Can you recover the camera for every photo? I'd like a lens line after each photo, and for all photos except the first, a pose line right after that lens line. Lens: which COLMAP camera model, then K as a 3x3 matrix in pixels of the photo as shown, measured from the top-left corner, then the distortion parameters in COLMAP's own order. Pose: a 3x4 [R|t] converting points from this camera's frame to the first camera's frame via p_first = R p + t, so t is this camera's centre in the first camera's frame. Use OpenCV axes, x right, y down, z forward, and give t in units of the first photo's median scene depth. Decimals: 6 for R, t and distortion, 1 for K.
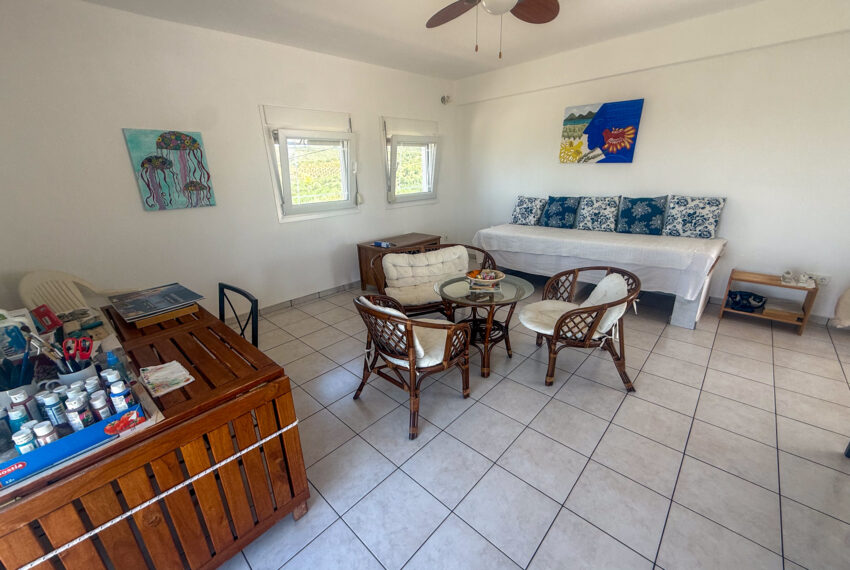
lens RADIAL K [[338.2, 0, 423.2], [0, 338.2, 285.4], [0, 0, 1]] dist [0.000028, -0.000012]
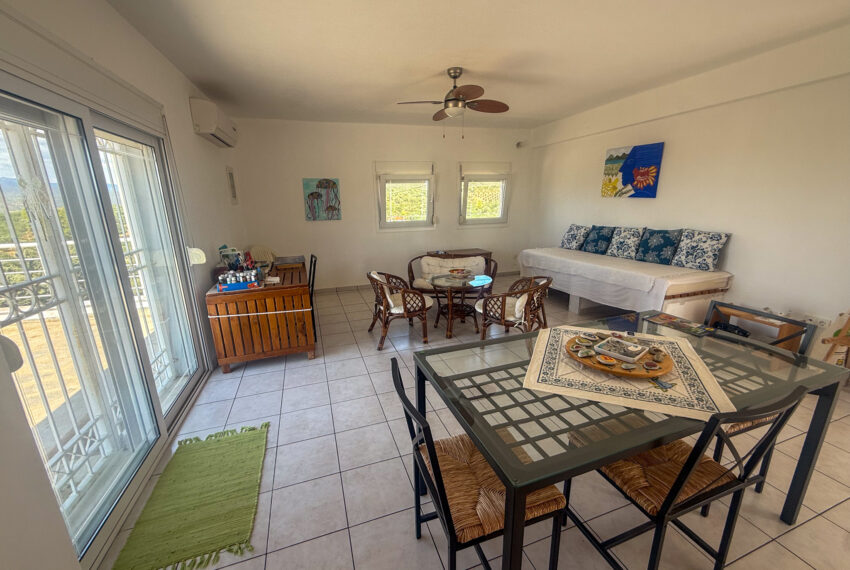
lens RADIAL K [[338.2, 0, 423.2], [0, 338.2, 285.4], [0, 0, 1]] dist [0.000028, -0.000012]
pose [[0.887026, 0.129157, -0.443287, 0.472790], [-0.158543, 0.986905, -0.029701, 0.066565], [0.433646, 0.096626, 0.895887, -0.274417]]
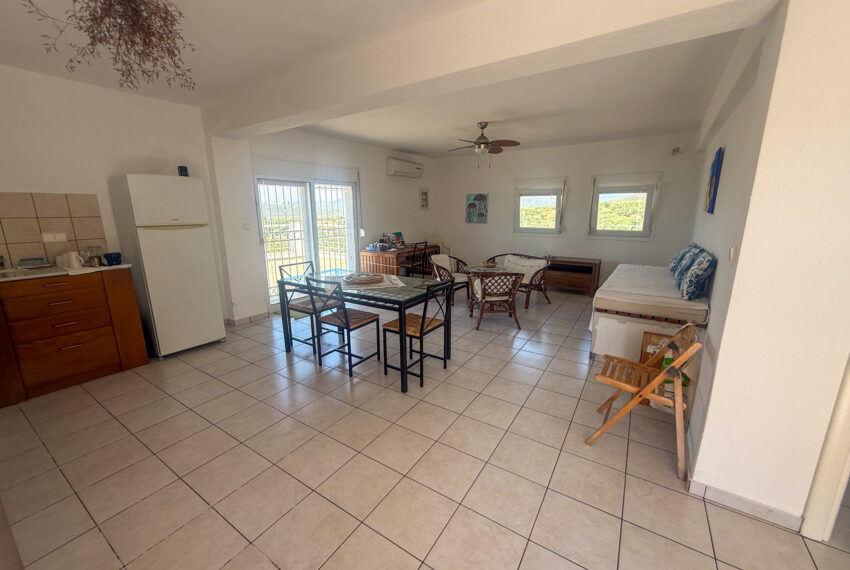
lens RADIAL K [[338.2, 0, 423.2], [0, 338.2, 285.4], [0, 0, 1]] dist [0.000028, -0.000012]
pose [[0.178047, 0.247476, -0.952394, 1.388009], [-0.323591, 0.928755, 0.180840, -0.098361], [0.929294, 0.275989, 0.245443, 0.112545]]
